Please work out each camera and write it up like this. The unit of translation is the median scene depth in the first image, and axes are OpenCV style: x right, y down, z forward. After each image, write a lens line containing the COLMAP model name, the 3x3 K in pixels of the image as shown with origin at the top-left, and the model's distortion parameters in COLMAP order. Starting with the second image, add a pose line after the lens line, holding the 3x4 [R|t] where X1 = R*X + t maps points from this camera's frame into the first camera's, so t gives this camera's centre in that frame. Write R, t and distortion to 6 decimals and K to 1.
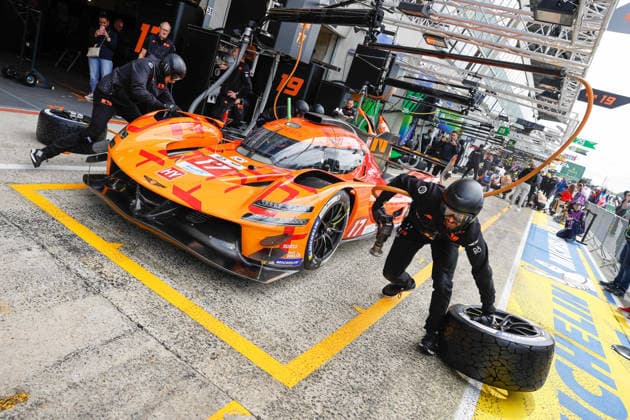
lens RADIAL K [[421.4, 0, 317.3], [0, 421.4, 197.7], [0, 0, 1]] dist [-0.049159, 0.046728]
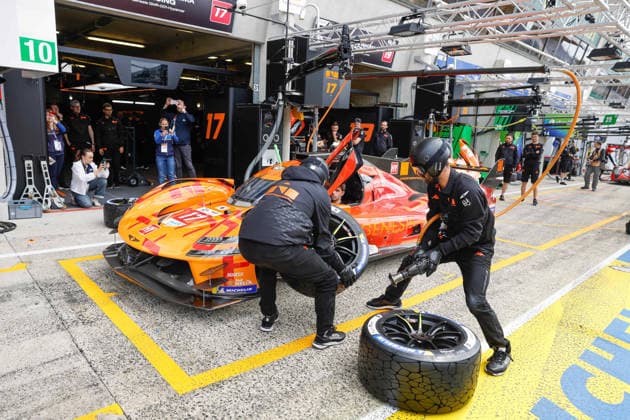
lens RADIAL K [[421.4, 0, 313.1], [0, 421.4, 202.0], [0, 0, 1]] dist [-0.049159, 0.046728]
pose [[0.928463, -0.202819, -0.311161, 0.470860], [0.165040, 0.975781, -0.143573, 0.113995], [0.332744, 0.081948, 0.939450, 0.021424]]
